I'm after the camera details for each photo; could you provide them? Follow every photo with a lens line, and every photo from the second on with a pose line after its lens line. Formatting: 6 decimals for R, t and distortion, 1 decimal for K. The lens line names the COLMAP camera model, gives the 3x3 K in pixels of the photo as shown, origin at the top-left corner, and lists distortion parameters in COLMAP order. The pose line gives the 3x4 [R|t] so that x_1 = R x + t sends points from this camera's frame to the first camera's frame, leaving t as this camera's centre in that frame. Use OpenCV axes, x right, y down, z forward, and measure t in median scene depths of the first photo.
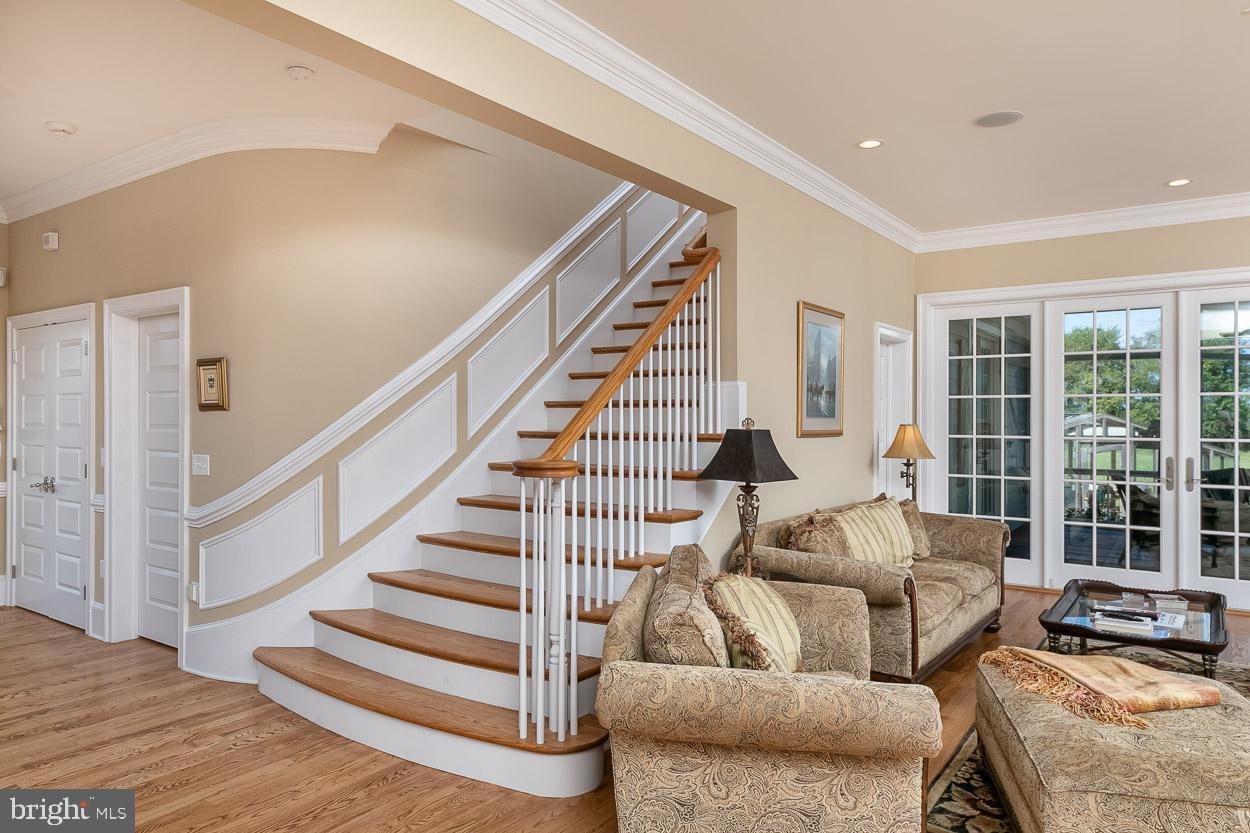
lens RADIAL K [[820.6, 0, 625.0], [0, 820.6, 413.6], [0, 0, 1]] dist [0.006220, -0.002462]
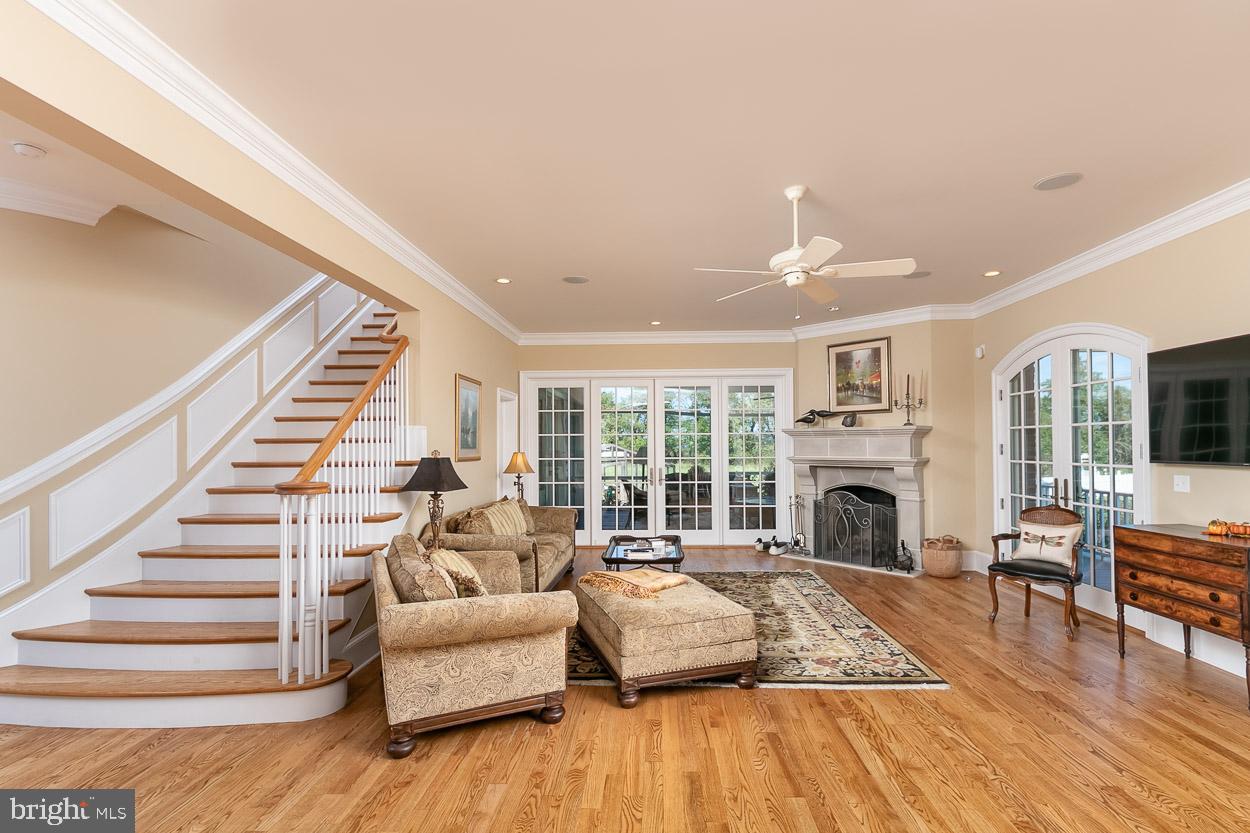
lens RADIAL K [[574.3, 0, 644.1], [0, 574.3, 433.2], [0, 0, 1]] dist [0.002518, 0.000561]
pose [[0.829332, 0.004282, 0.558739, -0.114171], [0.006505, 0.999829, -0.017318, -0.004678], [-0.558718, 0.017997, 0.829163, -0.103677]]
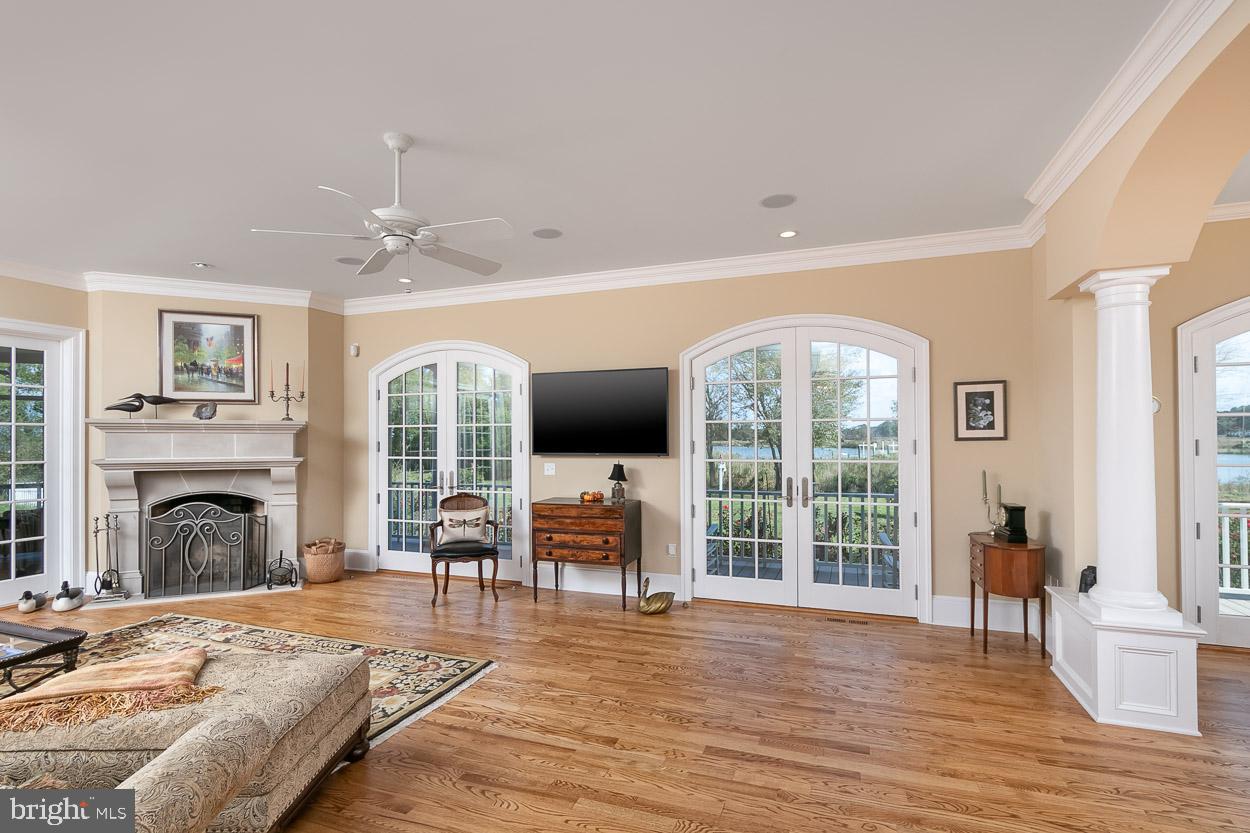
lens RADIAL K [[595.4, 0, 614.0], [0, 595.4, 434.8], [0, 0, 1]] dist [0.002044, 0.000285]
pose [[-0.243614, 0.008148, 0.969838, -0.220694], [0.002087, 0.999967, -0.007877, -0.000857], [-0.969870, 0.000105, -0.243623, 0.339289]]
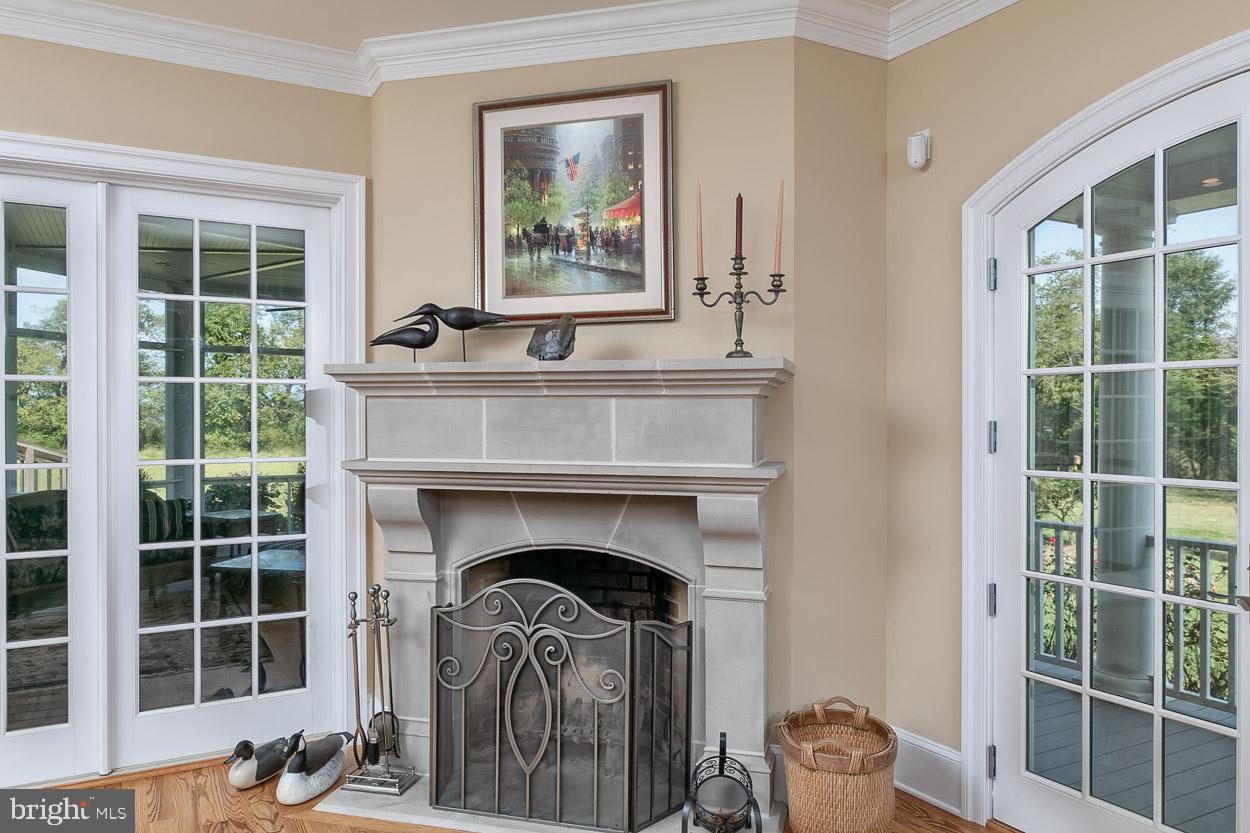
lens RADIAL K [[922.6, 0, 617.5], [0, 922.6, 414.0], [0, 0, 1]] dist [0.013295, -0.008230]
pose [[0.428984, -0.002048, 0.903310, 0.550710], [-0.000740, 0.999996, 0.002618, -0.004255], [-0.903312, -0.001792, 0.428981, 0.498215]]
